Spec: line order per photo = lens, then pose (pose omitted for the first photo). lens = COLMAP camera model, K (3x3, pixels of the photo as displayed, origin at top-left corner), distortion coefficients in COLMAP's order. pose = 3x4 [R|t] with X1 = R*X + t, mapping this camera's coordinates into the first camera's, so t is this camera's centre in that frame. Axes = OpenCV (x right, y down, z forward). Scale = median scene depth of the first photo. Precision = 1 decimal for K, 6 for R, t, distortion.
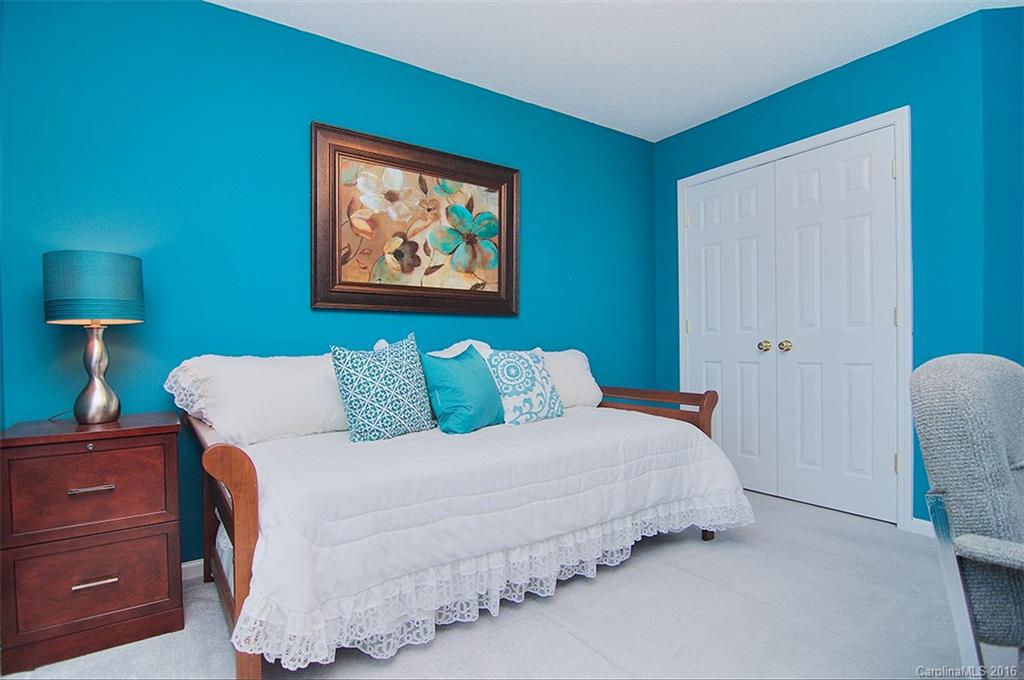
lens RADIAL K [[509.8, 0, 503.1], [0, 509.8, 357.3], [0, 0, 1]] dist [-0.005249, -0.006696]
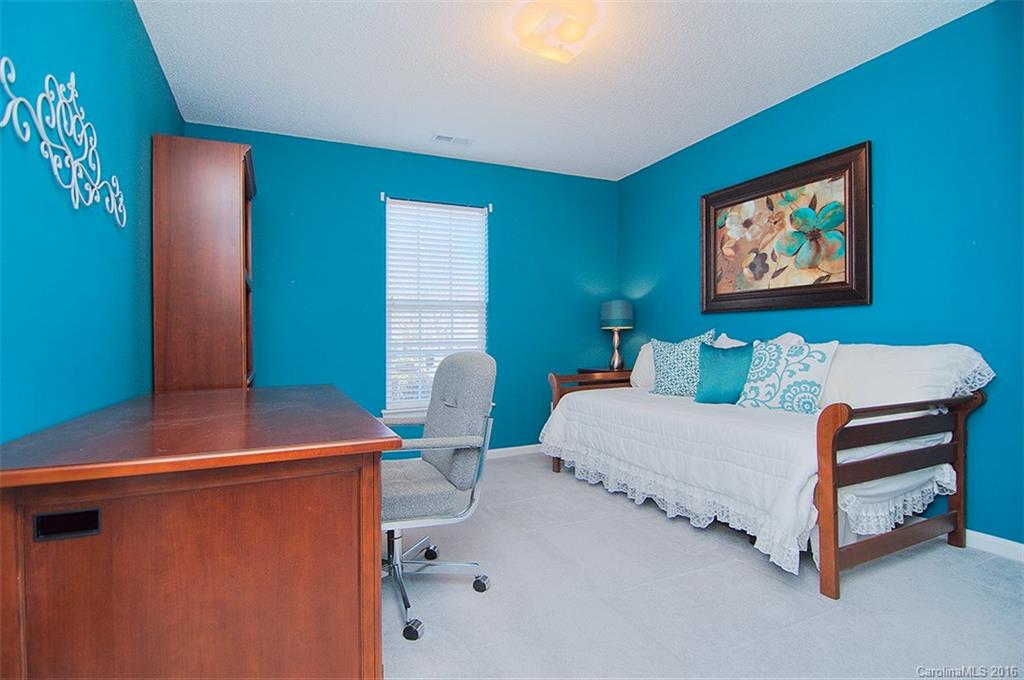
lens RADIAL K [[509.8, 0, 512.1], [0, 509.8, 337.7], [0, 0, 1]] dist [-0.005249, -0.006696]
pose [[-0.172554, 0.016030, -0.984870, 1.128027], [-0.003137, 0.999854, 0.016823, -0.040108], [0.984995, 0.005993, -0.172479, 0.602549]]
